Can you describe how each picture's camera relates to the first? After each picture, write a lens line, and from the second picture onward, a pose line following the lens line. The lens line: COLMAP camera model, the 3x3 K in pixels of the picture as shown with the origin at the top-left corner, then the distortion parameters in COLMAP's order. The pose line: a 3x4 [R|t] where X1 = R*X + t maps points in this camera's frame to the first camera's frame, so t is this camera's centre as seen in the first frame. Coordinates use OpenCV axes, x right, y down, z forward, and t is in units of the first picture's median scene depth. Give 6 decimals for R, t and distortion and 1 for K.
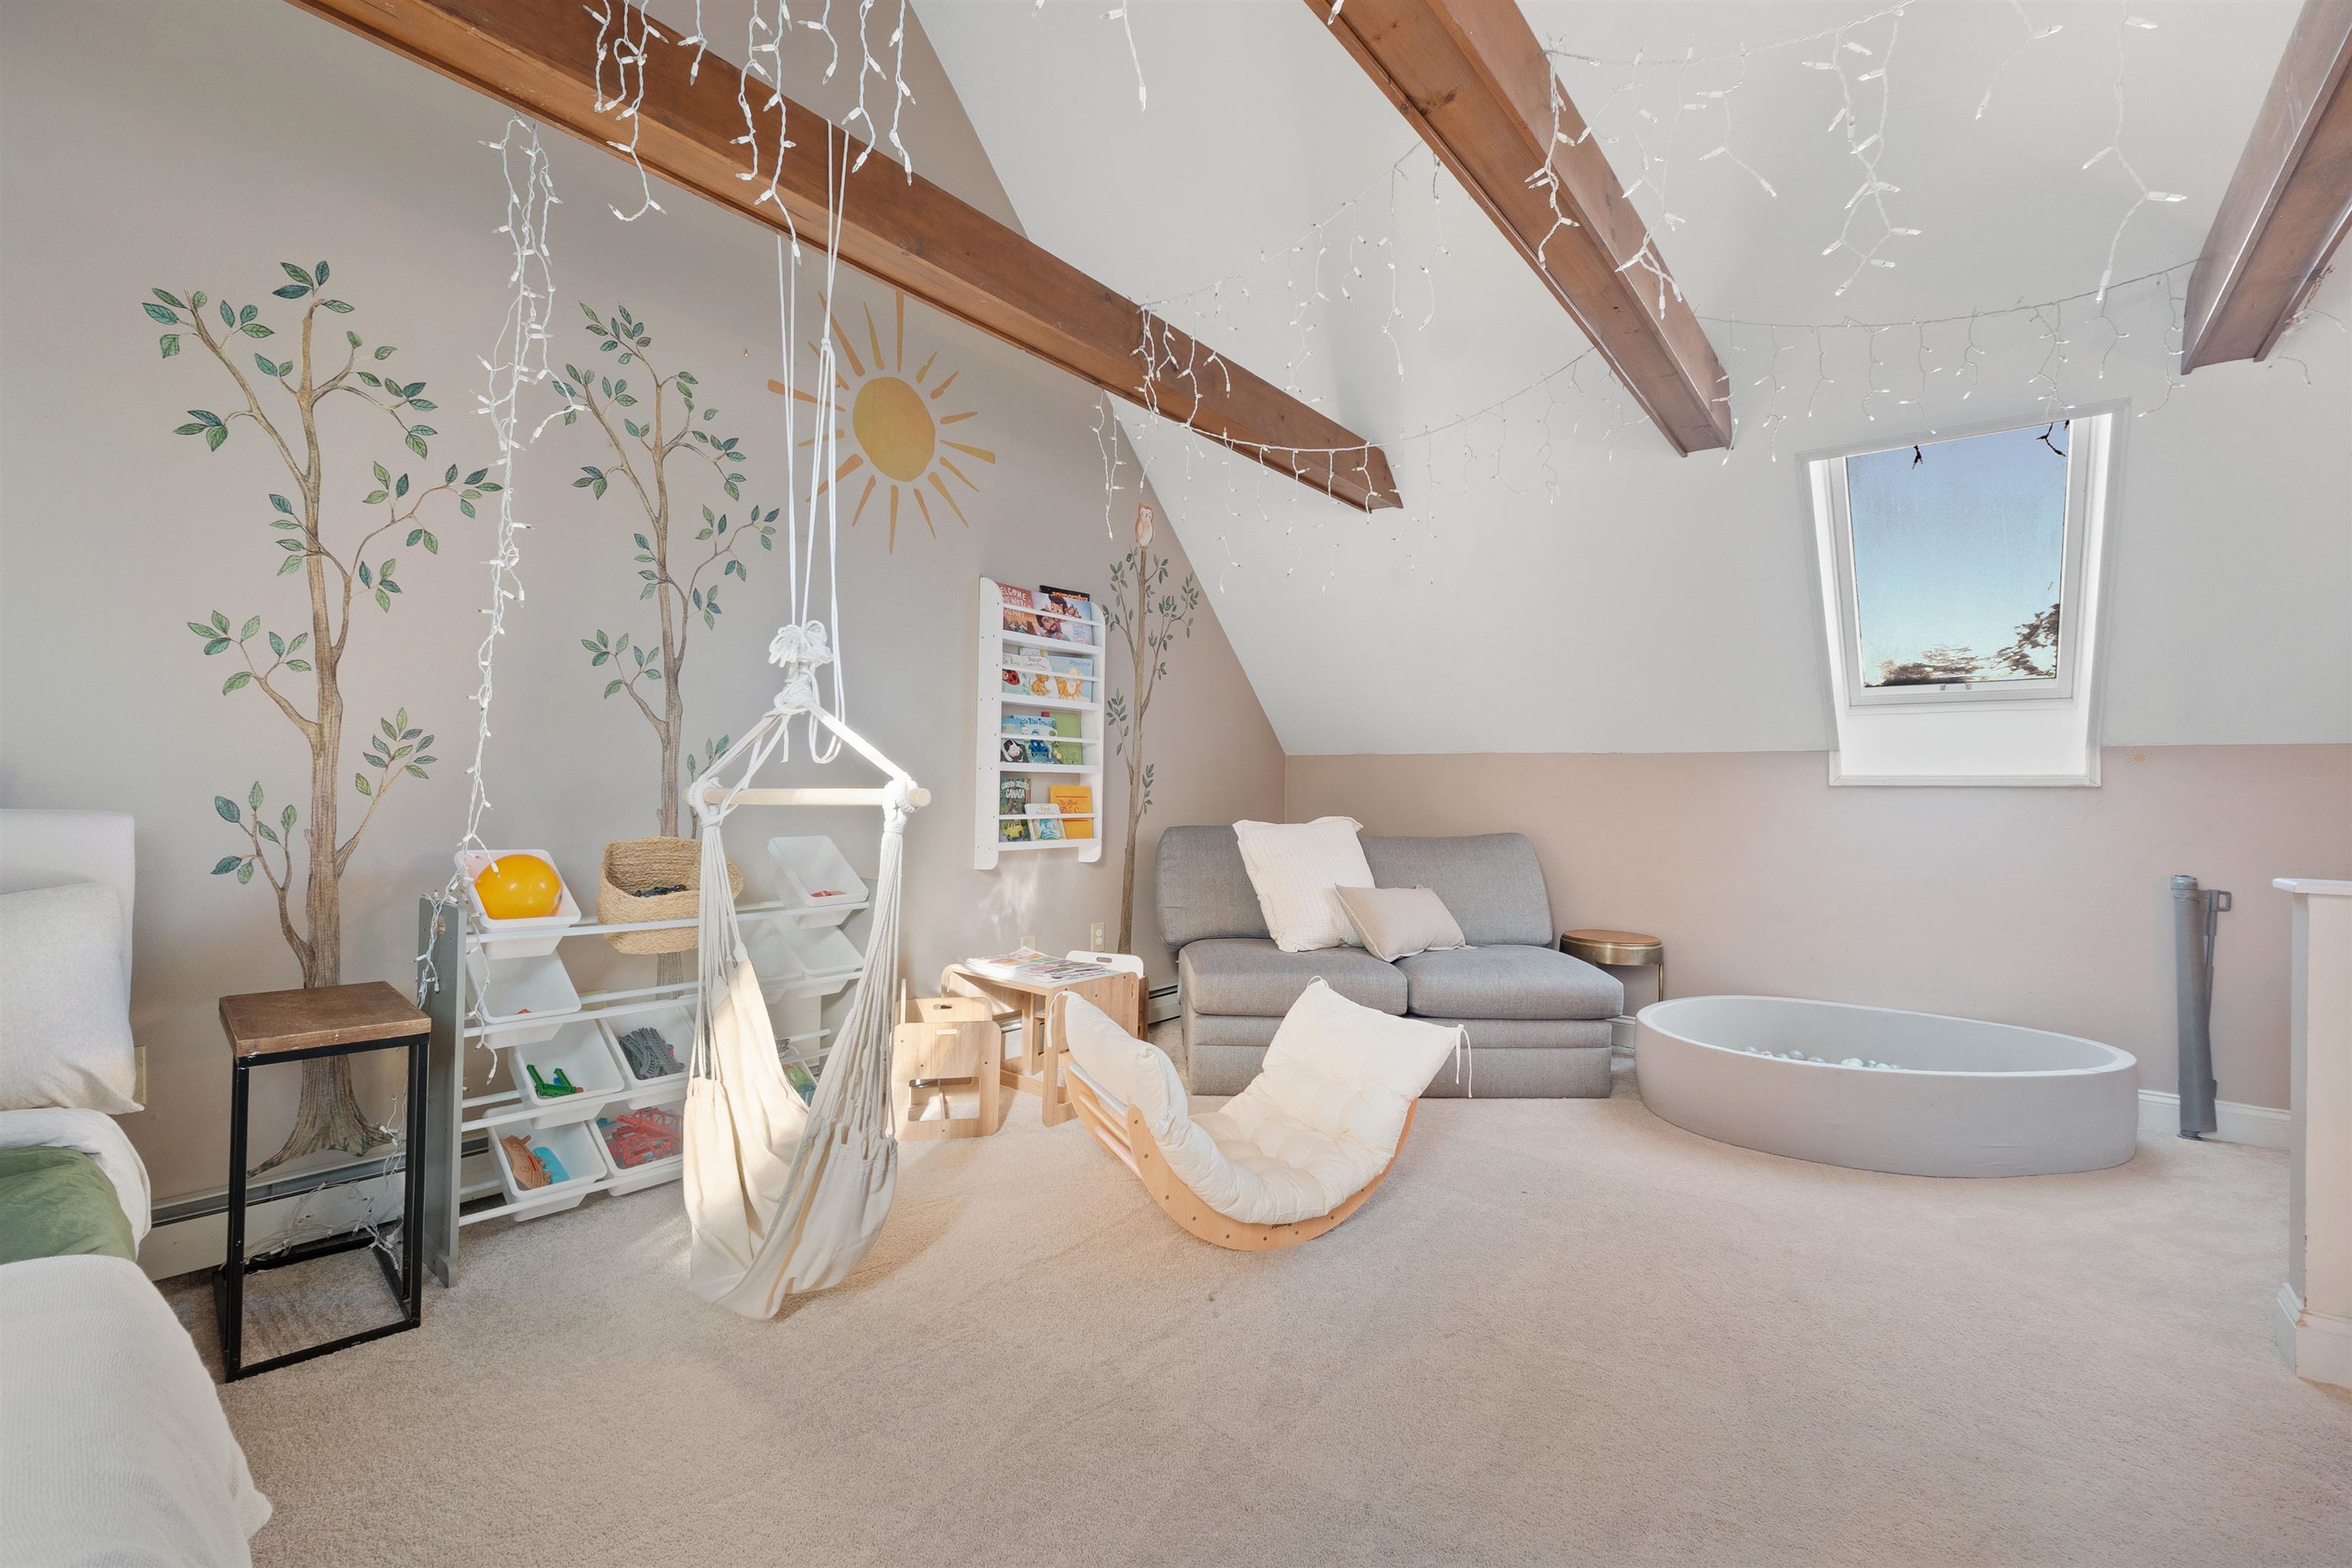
lens RADIAL K [[1005.7, 0, 1178.6], [0, 1005.7, 794.7], [0, 0, 1]] dist [-0.000026, -0.000037]
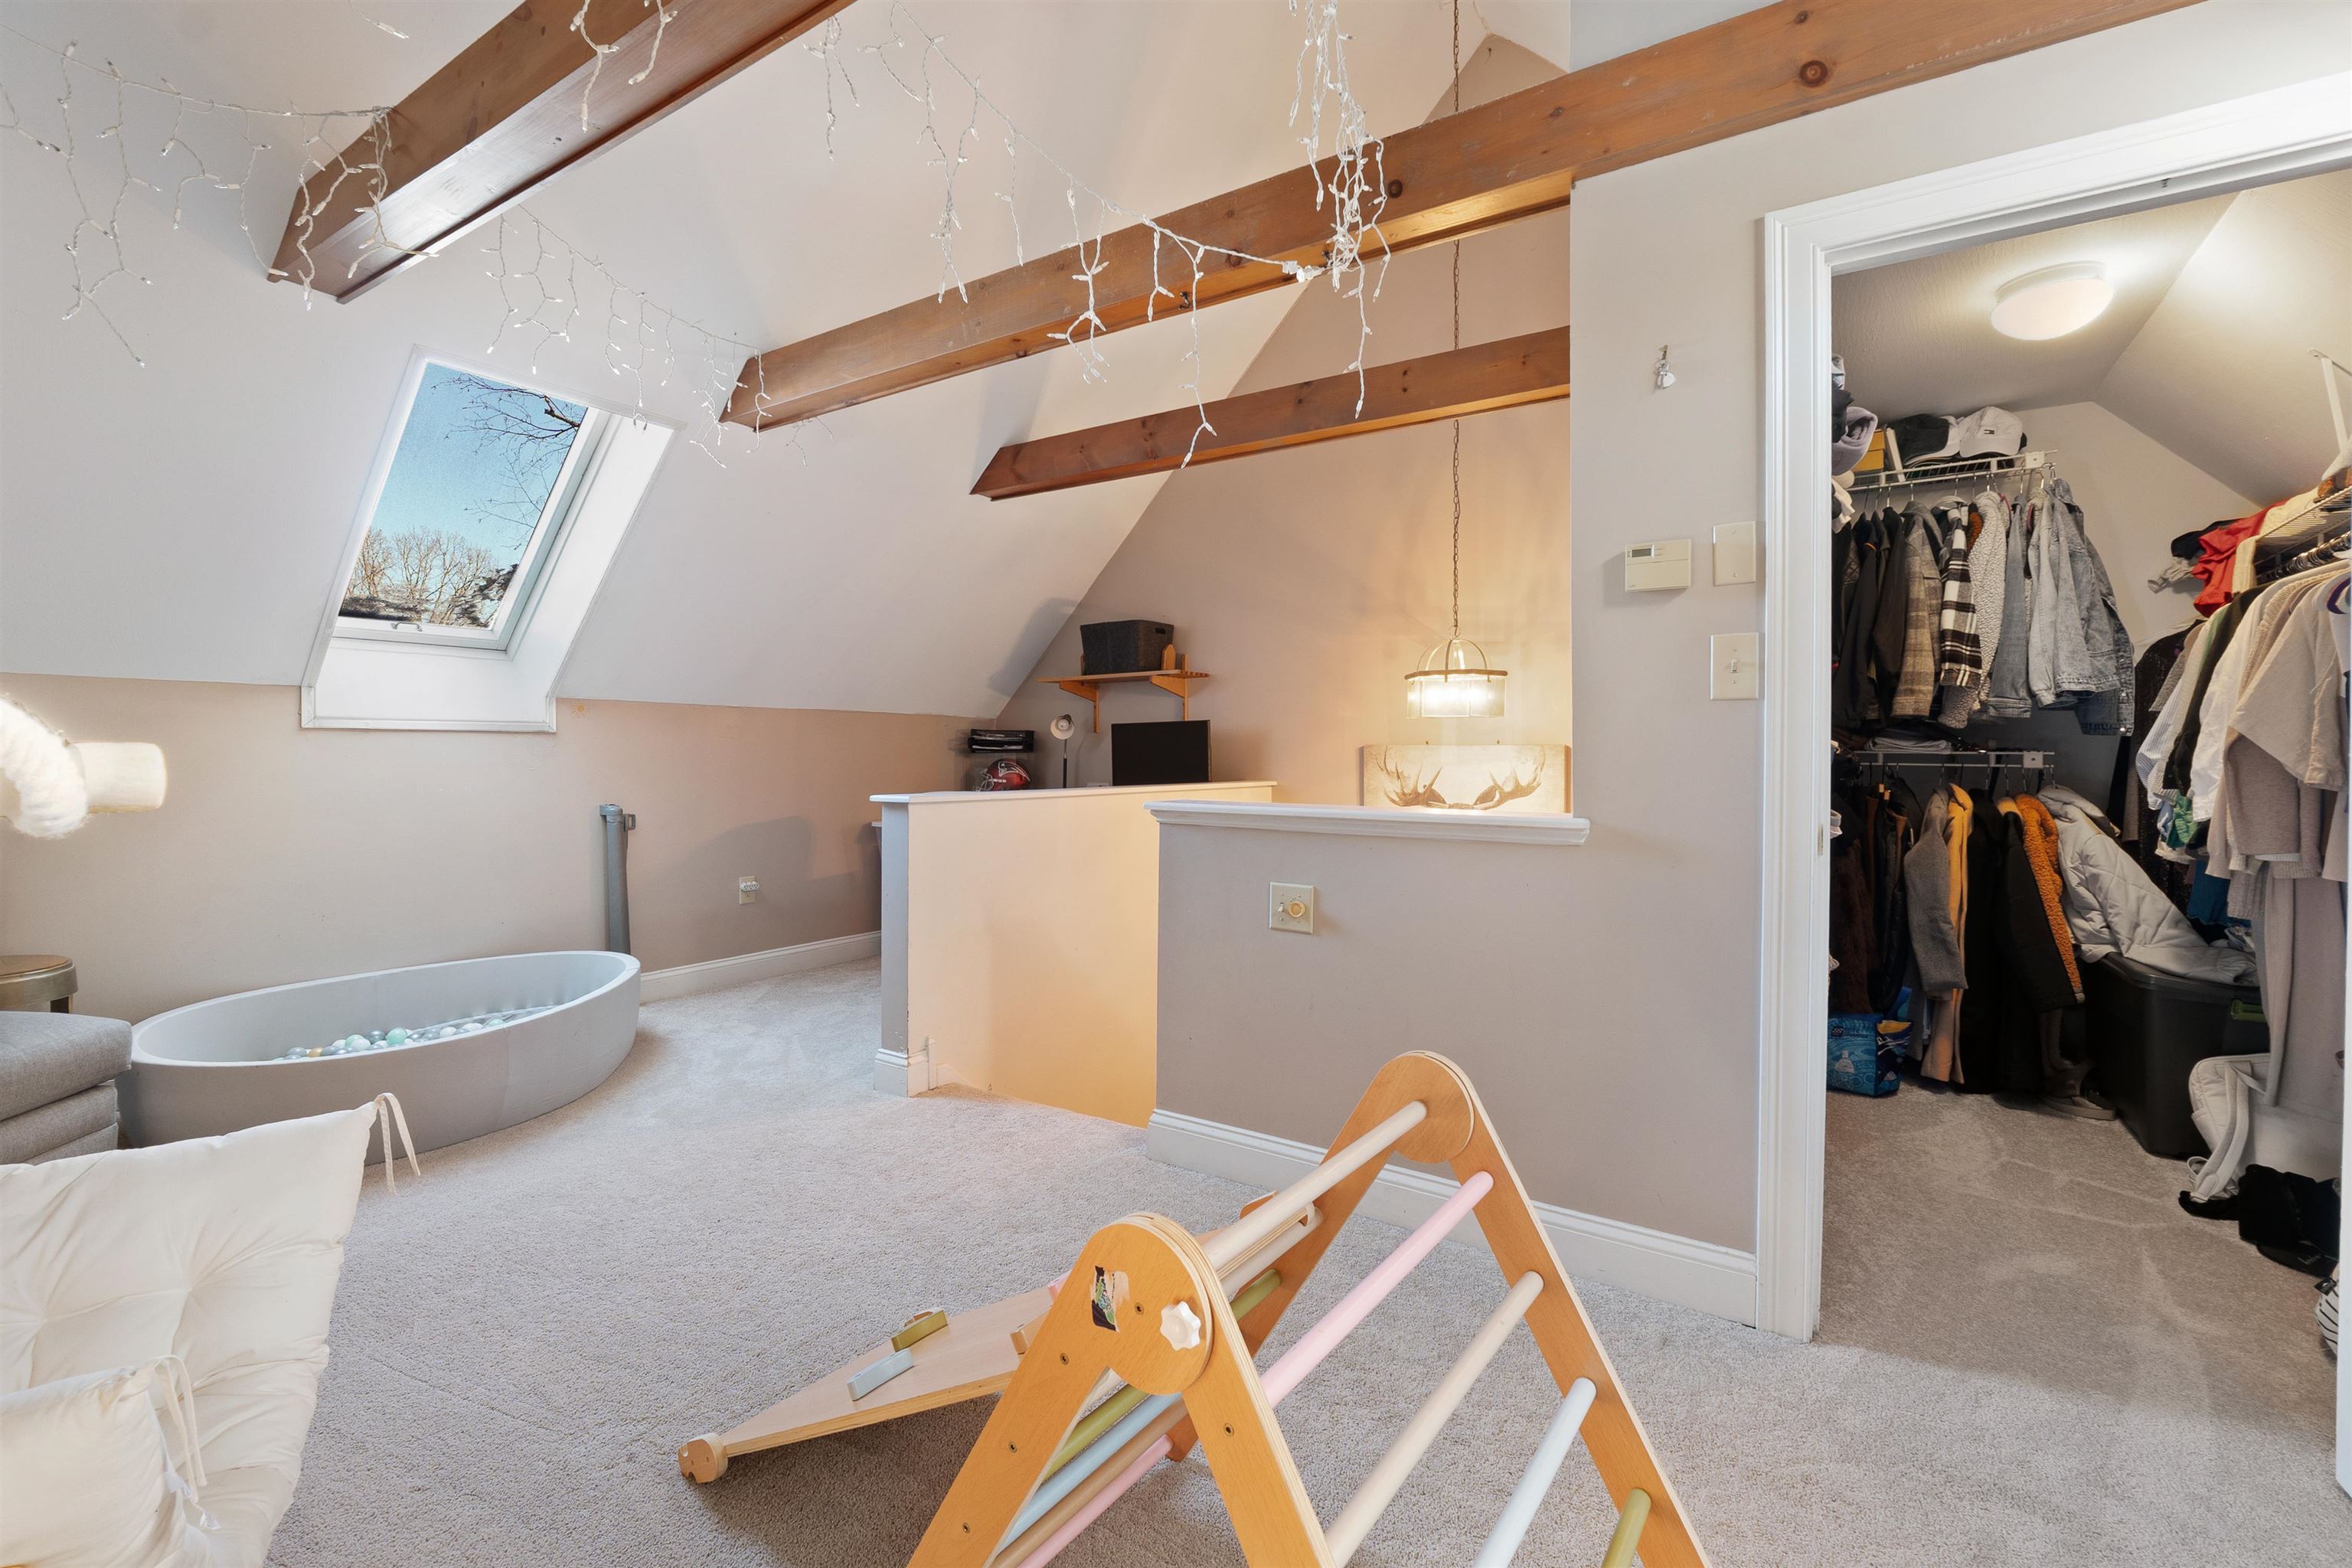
lens RADIAL K [[1010.9, 0, 1176.0], [0, 1010.9, 784.0], [0, 0, 1]] dist [0.000273, 0.000033]
pose [[-0.099835, -0.041903, 0.994121, -0.286402], [-0.006171, 0.999120, 0.041494, -0.001410], [-0.994985, -0.001992, -0.100006, 0.382372]]
